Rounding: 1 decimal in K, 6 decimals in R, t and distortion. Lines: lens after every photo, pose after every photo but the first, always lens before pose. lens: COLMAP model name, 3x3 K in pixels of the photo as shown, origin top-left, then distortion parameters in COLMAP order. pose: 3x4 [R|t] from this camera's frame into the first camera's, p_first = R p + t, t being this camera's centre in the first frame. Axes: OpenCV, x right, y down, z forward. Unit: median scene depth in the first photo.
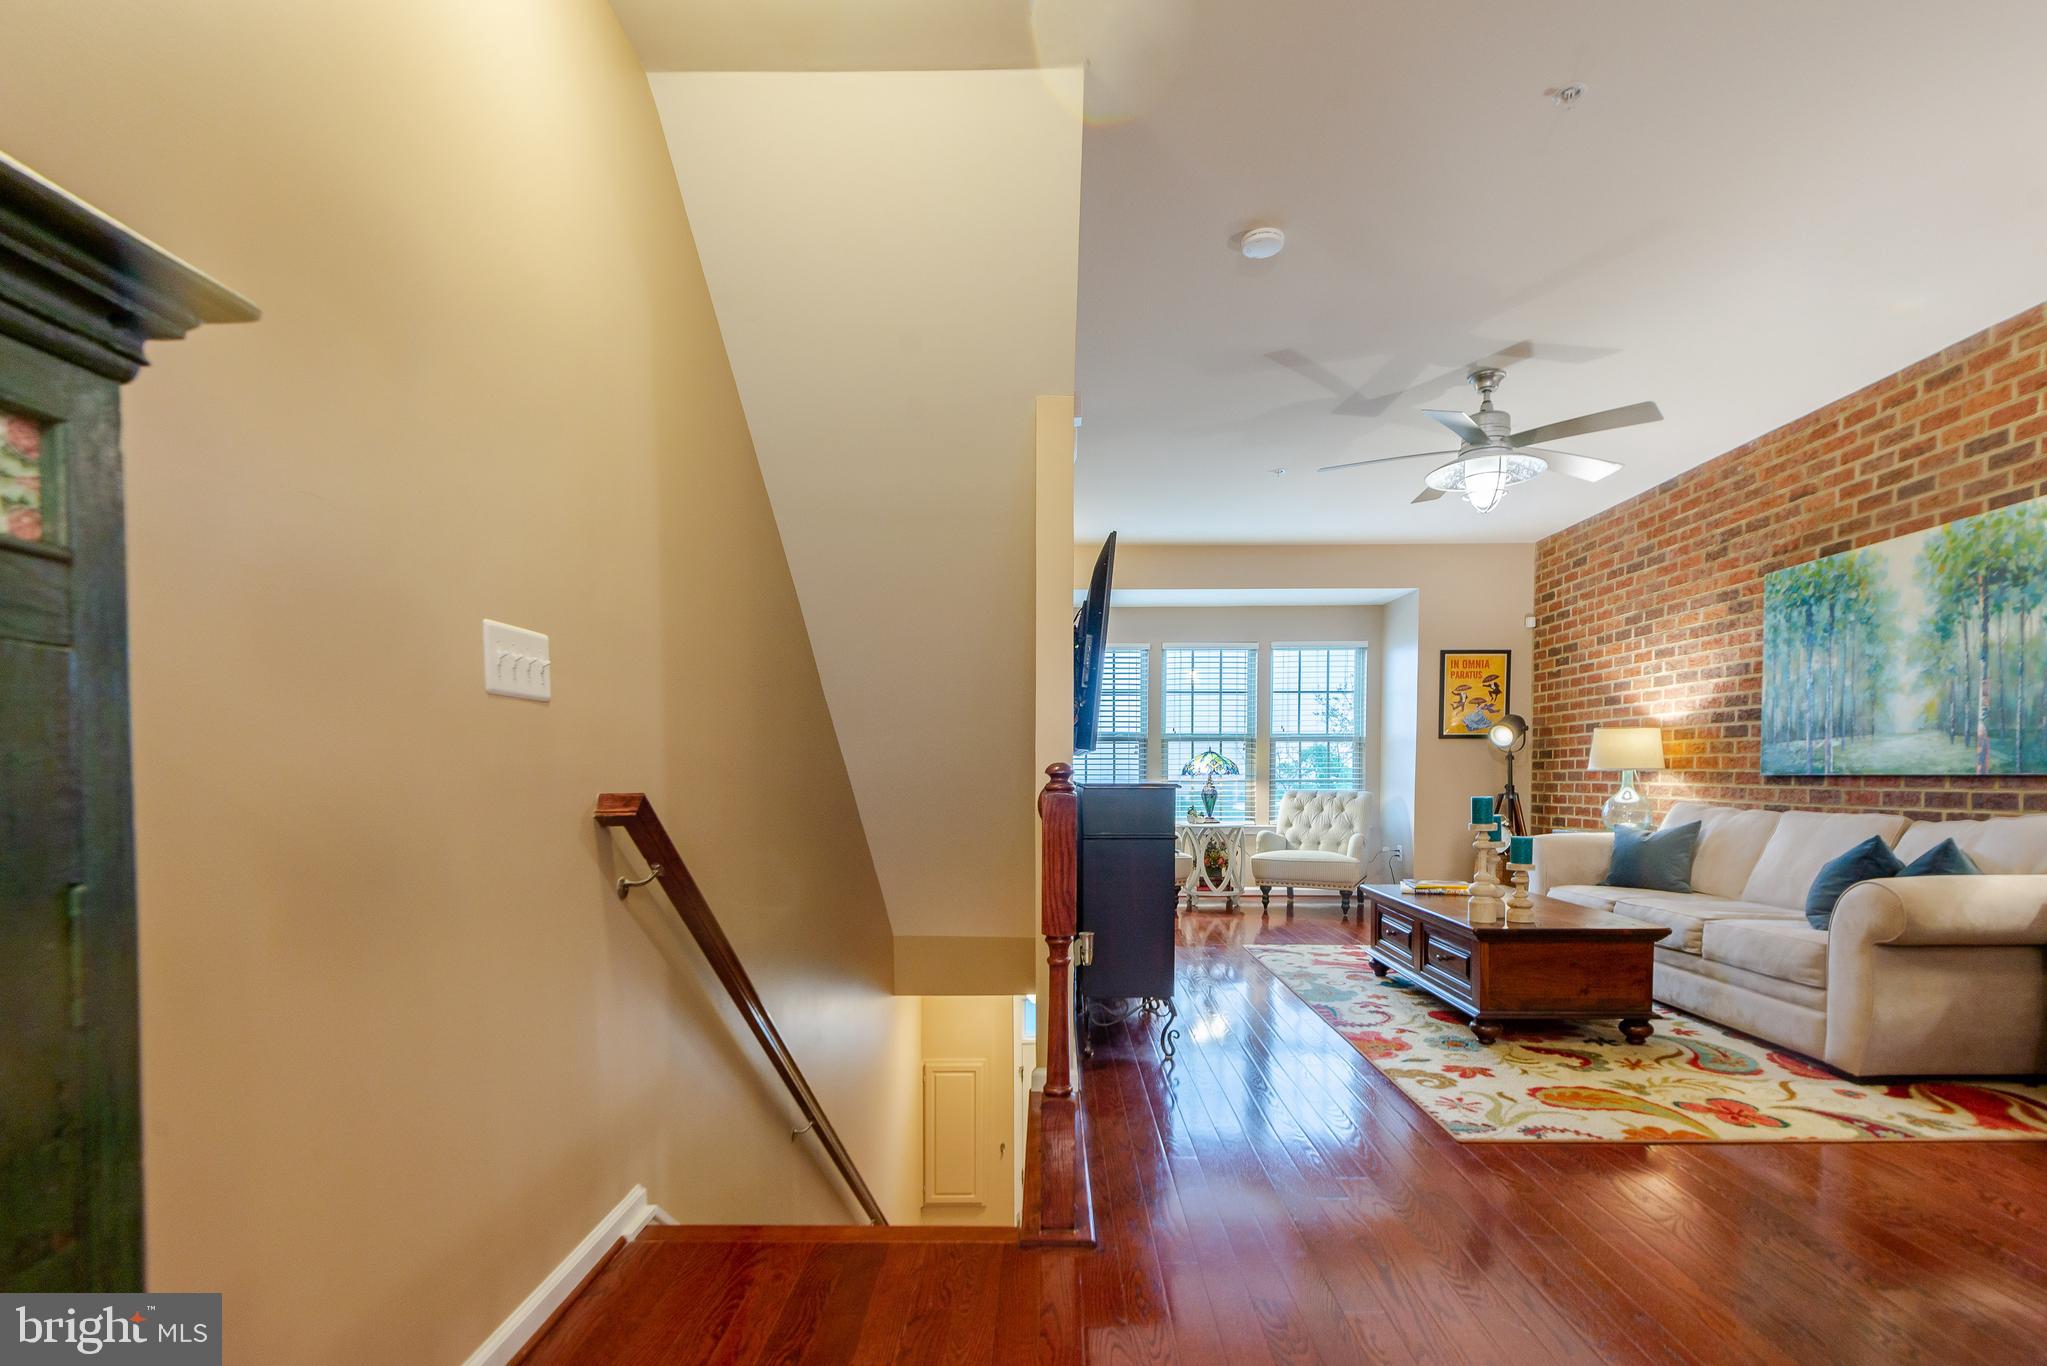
lens RADIAL K [[973.4, 0, 1021.8], [0, 973.4, 820.9], [0, 0, 1]] dist [0.026976, -0.015114]
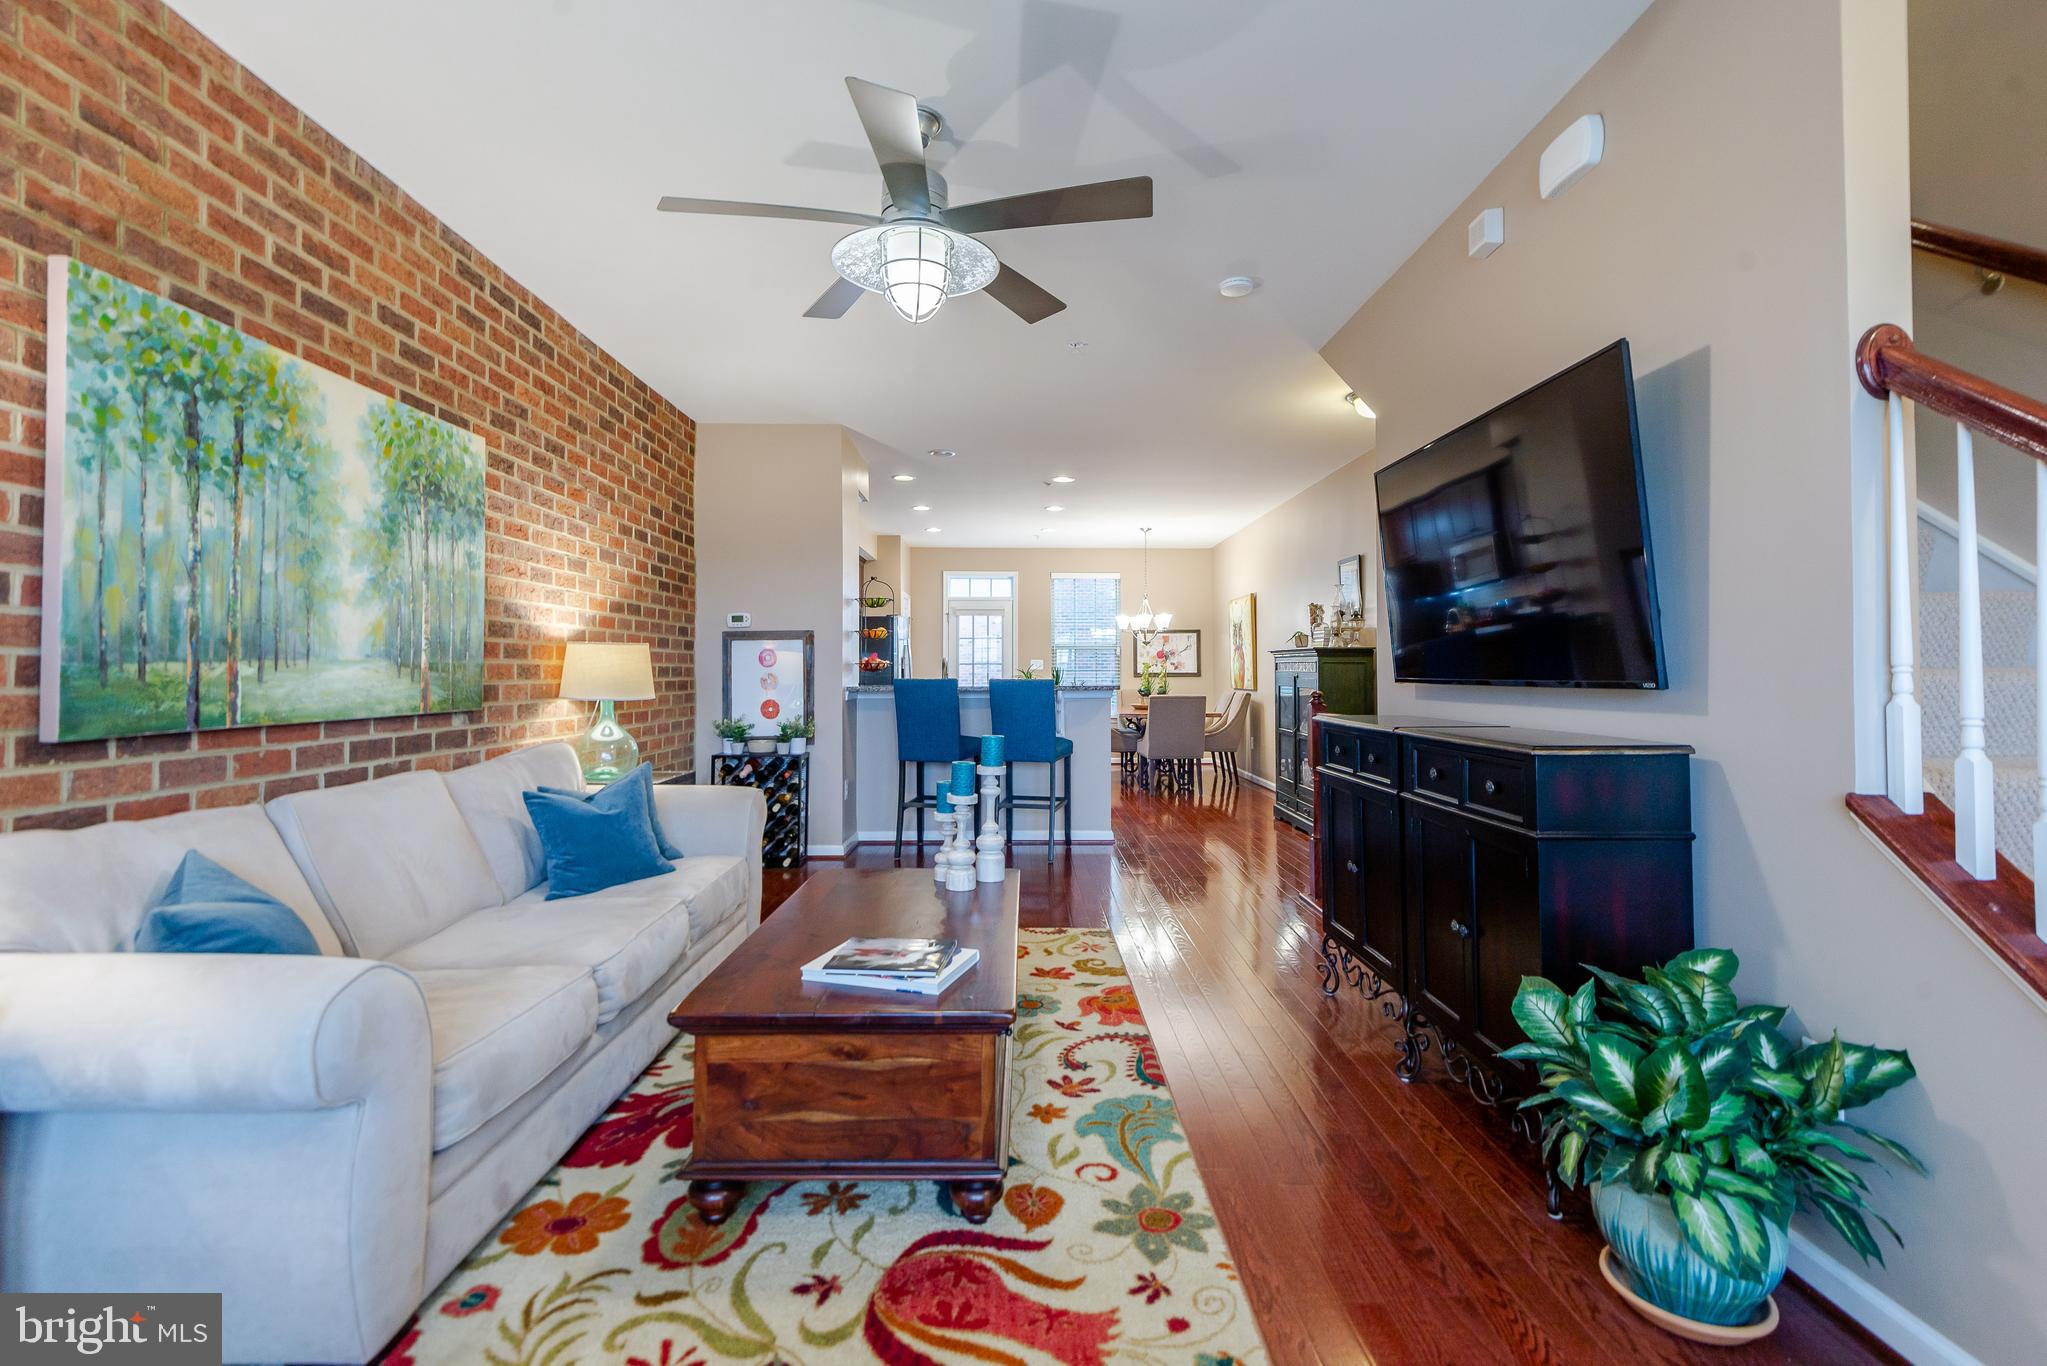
lens RADIAL K [[904.3, 0, 1048.1], [0, 904.3, 636.9], [0, 0, 1]] dist [0.030450, -0.000126]
pose [[-0.998137, 0.001064, -0.061011, 0.420565], [0.000480, 0.999954, 0.009583, -0.107543], [0.061018, 0.009536, -0.998091, 1.623978]]
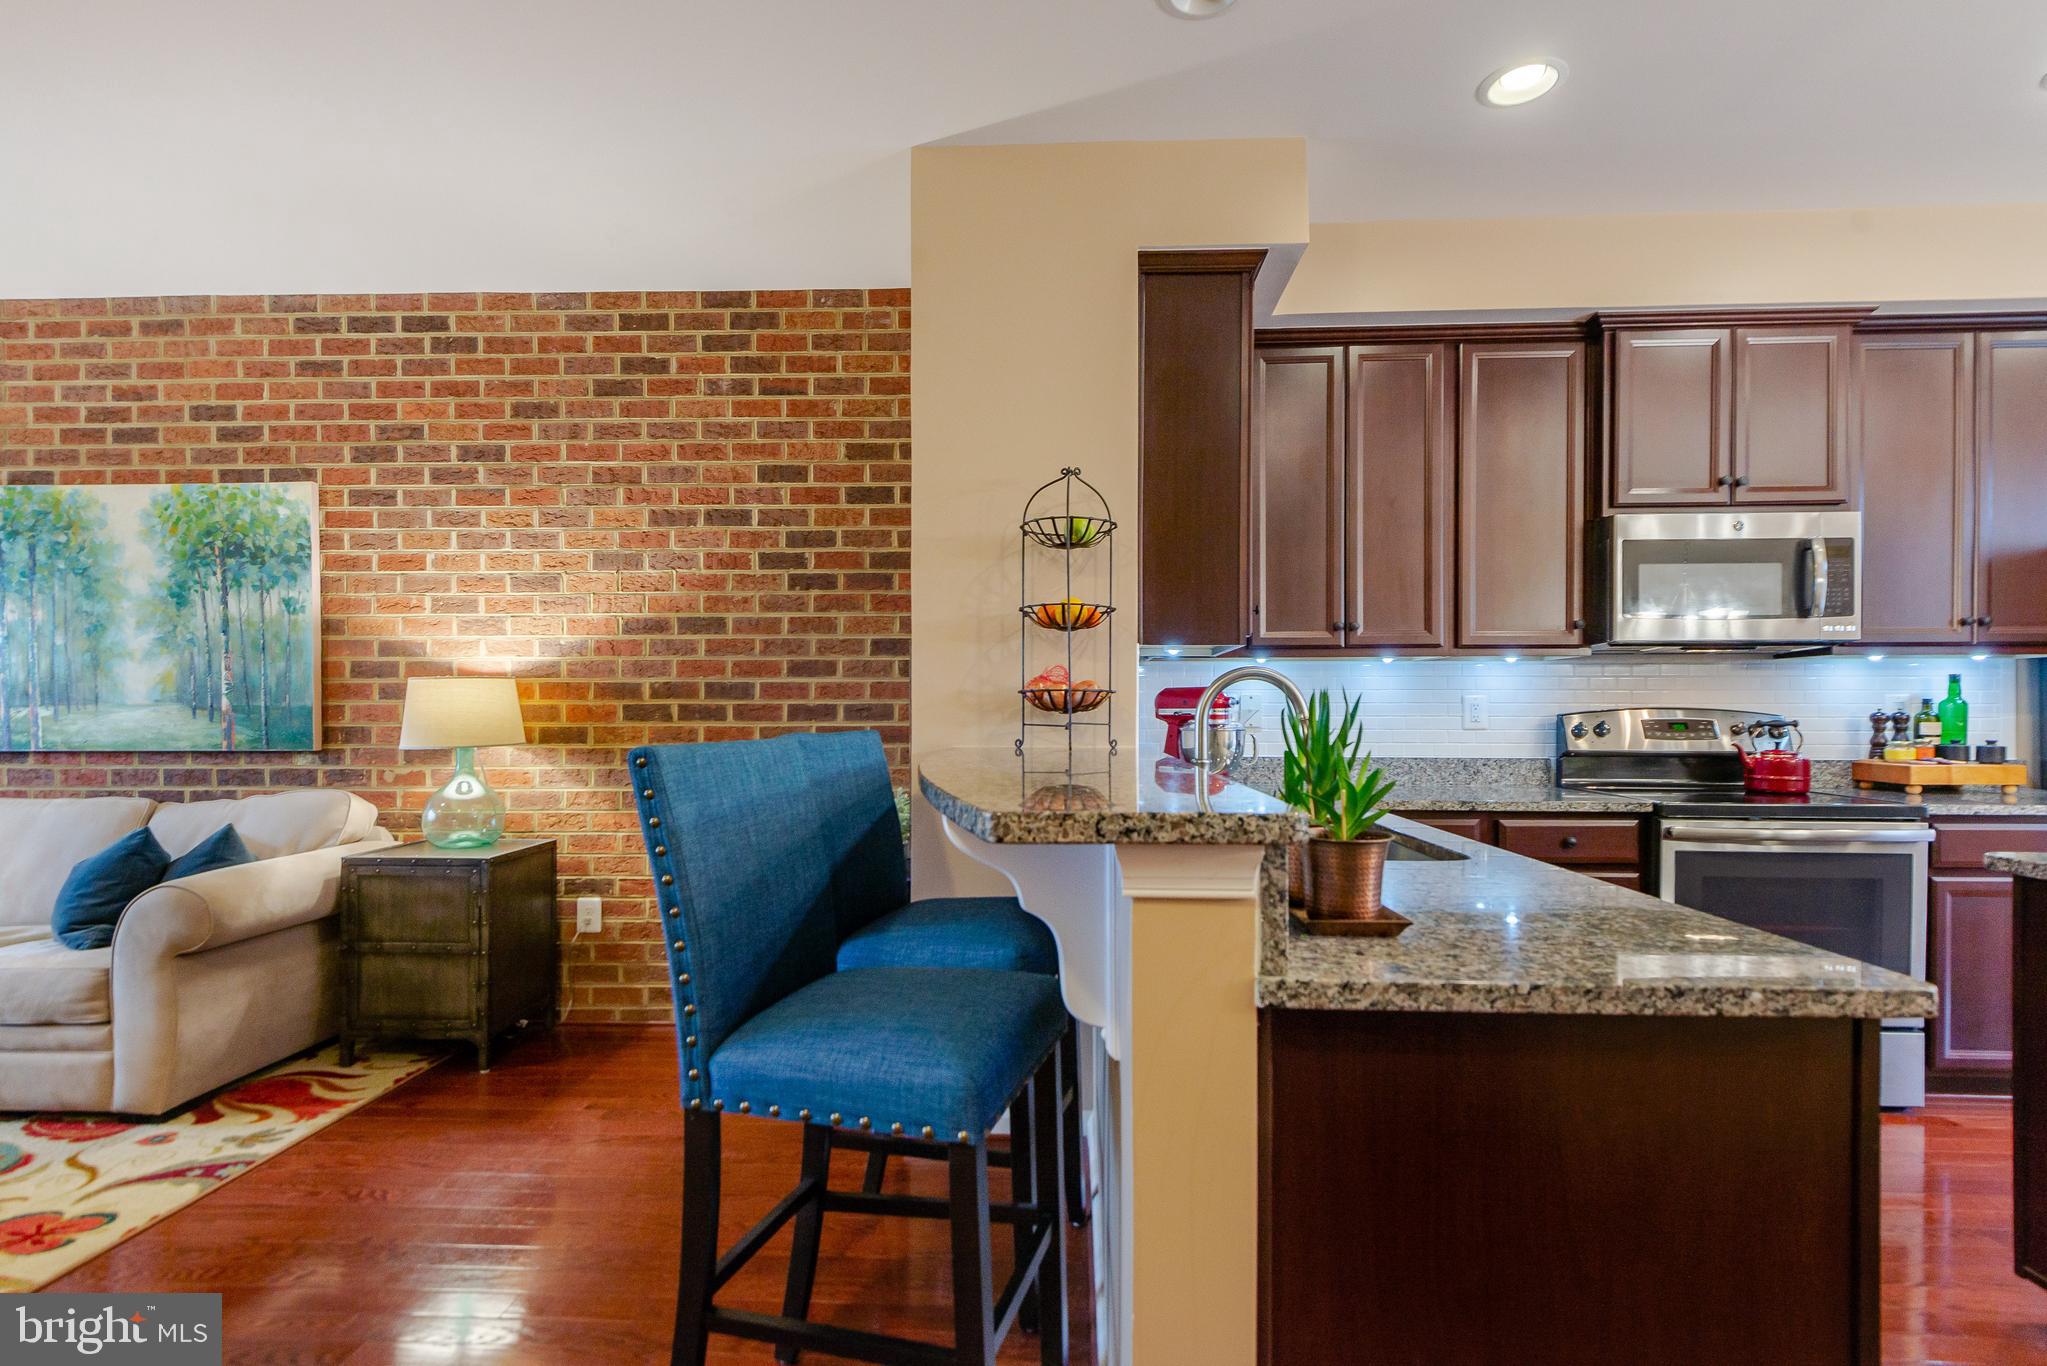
lens RADIAL K [[993.0, 0, 1042.9], [0, 993.0, 716.8], [0, 0, 1]] dist [0.025718, -0.012872]
pose [[0.011971, -0.001203, 0.999928, -0.010068], [0.048538, 0.998821, 0.000620, -0.036873], [-0.998750, 0.048527, 0.012015, 0.158774]]
